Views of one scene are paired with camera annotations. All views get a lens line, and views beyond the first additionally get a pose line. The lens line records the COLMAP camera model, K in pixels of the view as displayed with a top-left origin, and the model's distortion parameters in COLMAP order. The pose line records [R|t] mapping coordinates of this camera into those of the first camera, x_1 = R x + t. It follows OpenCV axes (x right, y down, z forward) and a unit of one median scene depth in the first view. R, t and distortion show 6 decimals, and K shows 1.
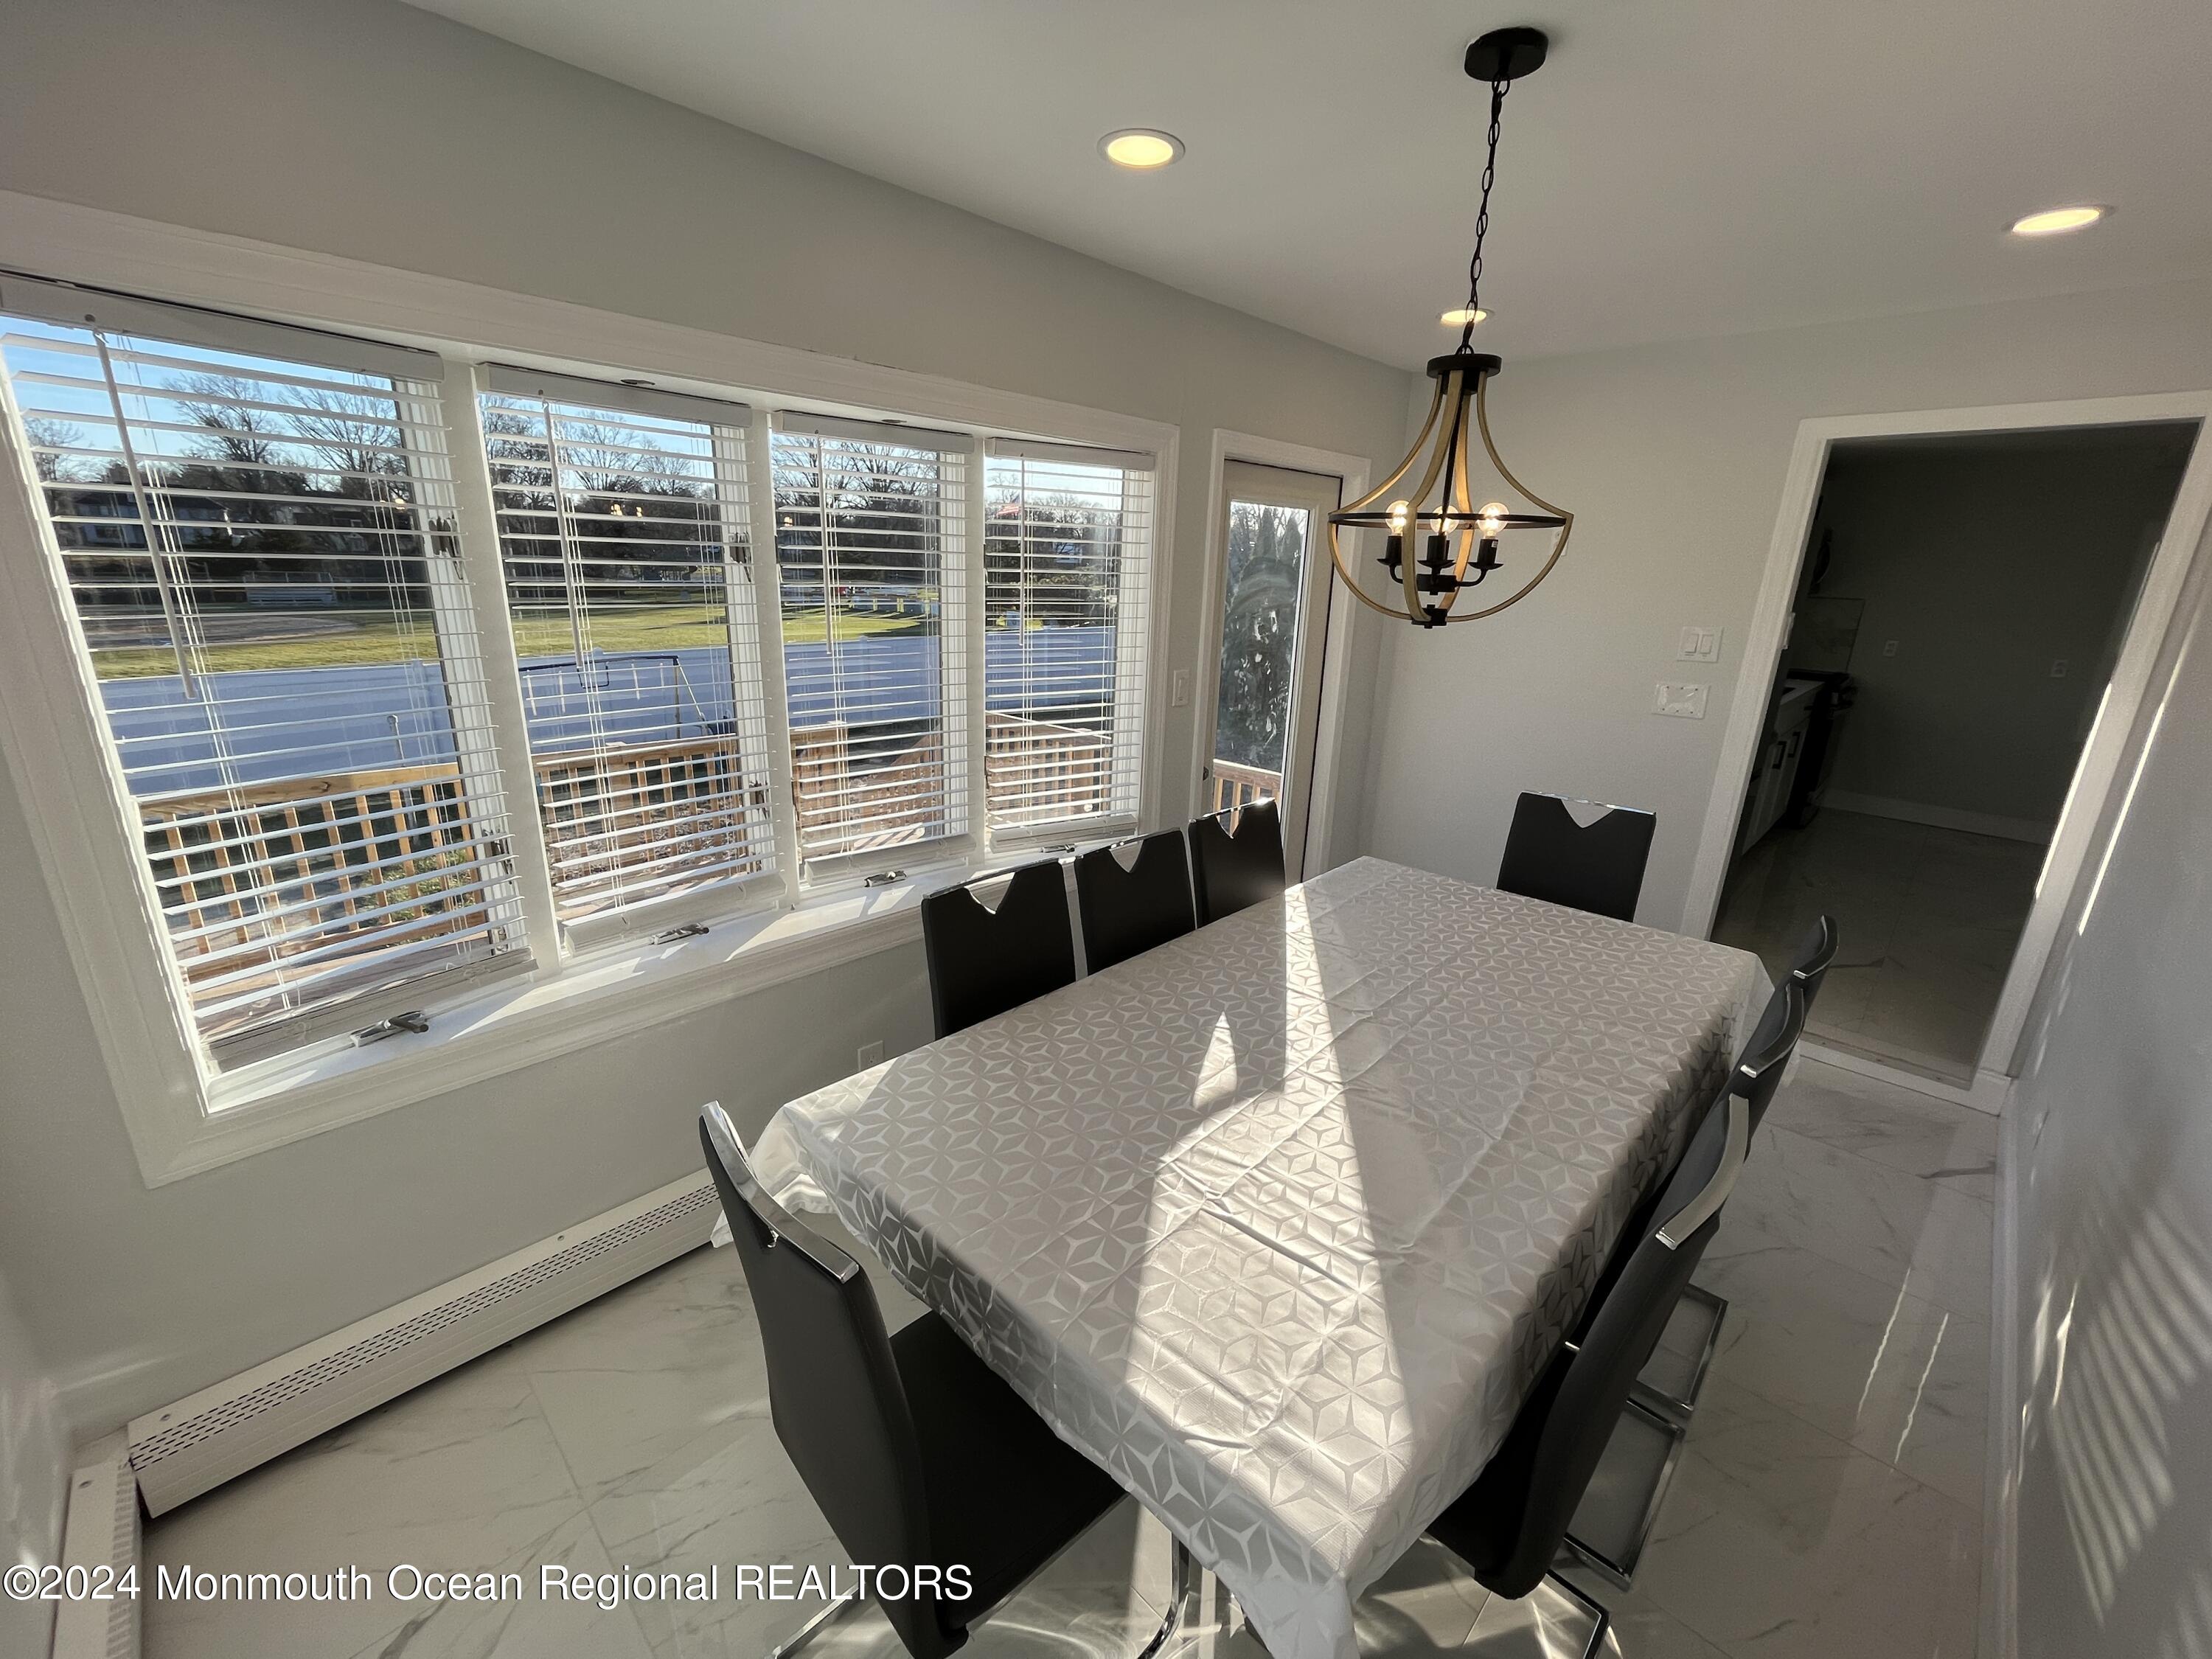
lens RADIAL K [[896.7, 0, 1110.4], [0, 896.7, 828.8], [0, 0, 1]] dist [-0.003605, -0.000551]
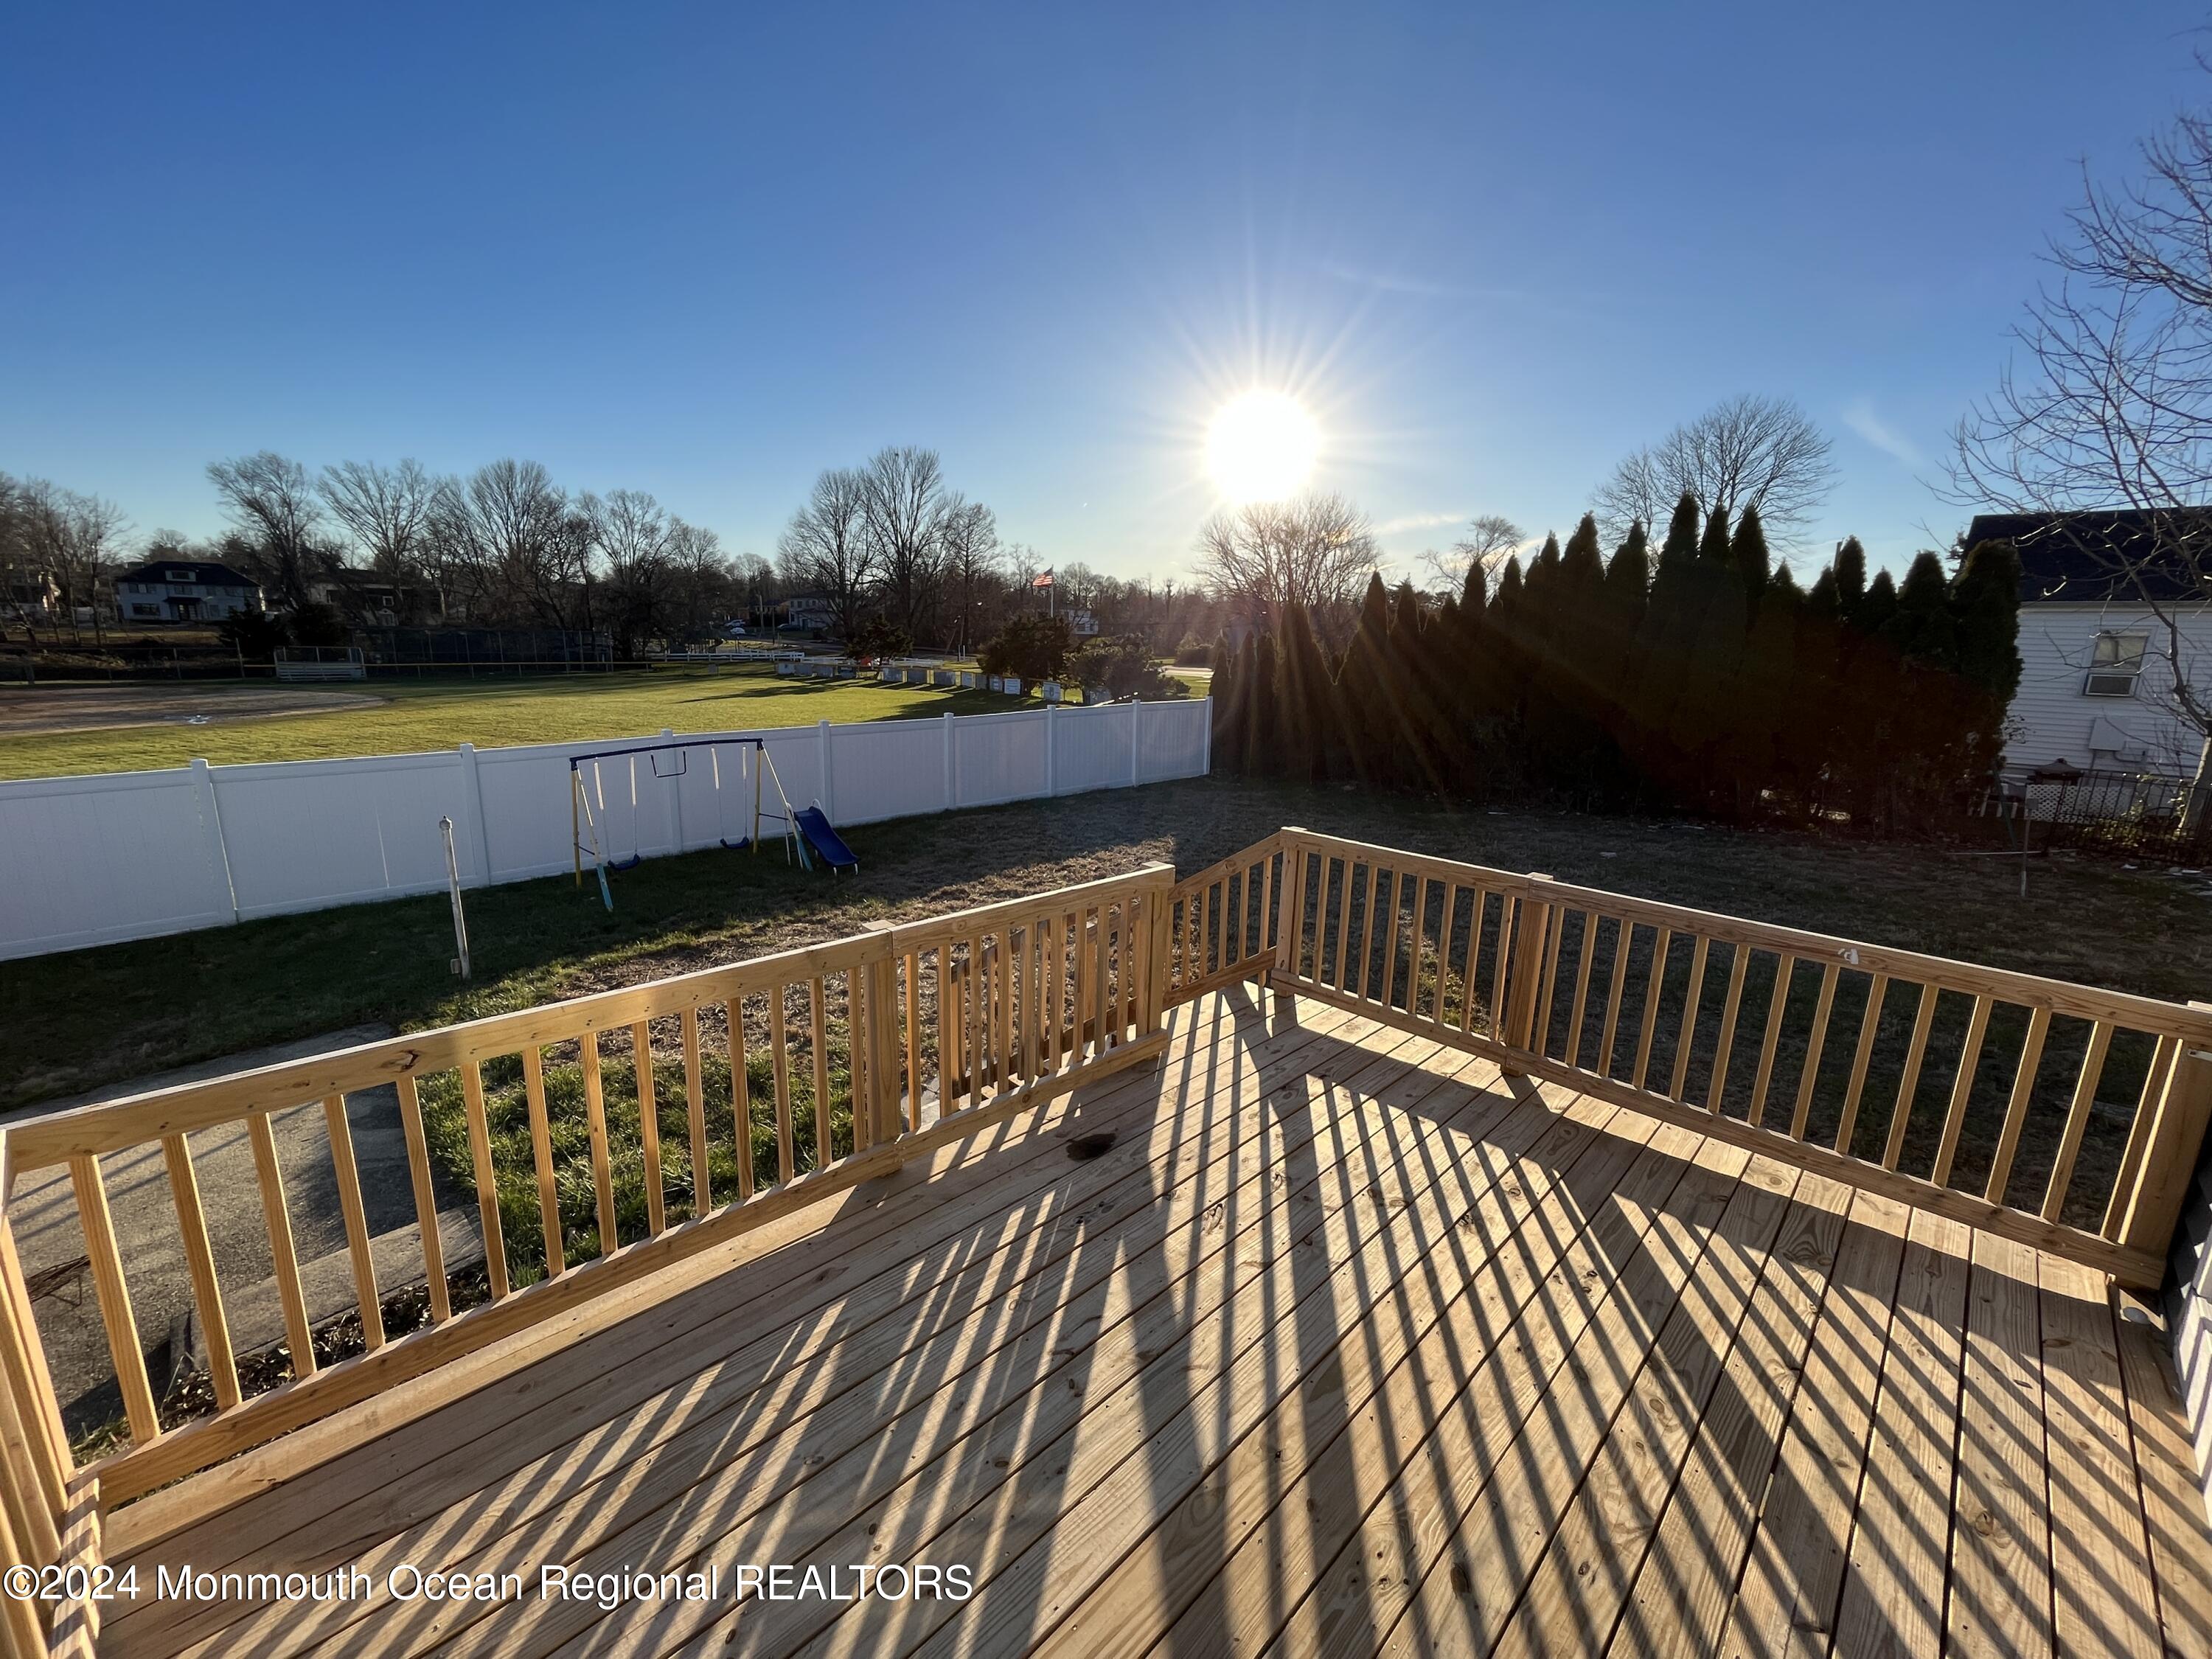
lens RADIAL K [[896.7, 0, 1107.0], [0, 896.7, 830.8], [0, 0, 1]] dist [-0.003605, -0.000551]
pose [[0.999923, -0.003482, -0.011891, -0.498199], [0.002610, 0.997365, -0.072506, -0.143494], [0.012112, 0.072469, 0.997297, 0.516879]]
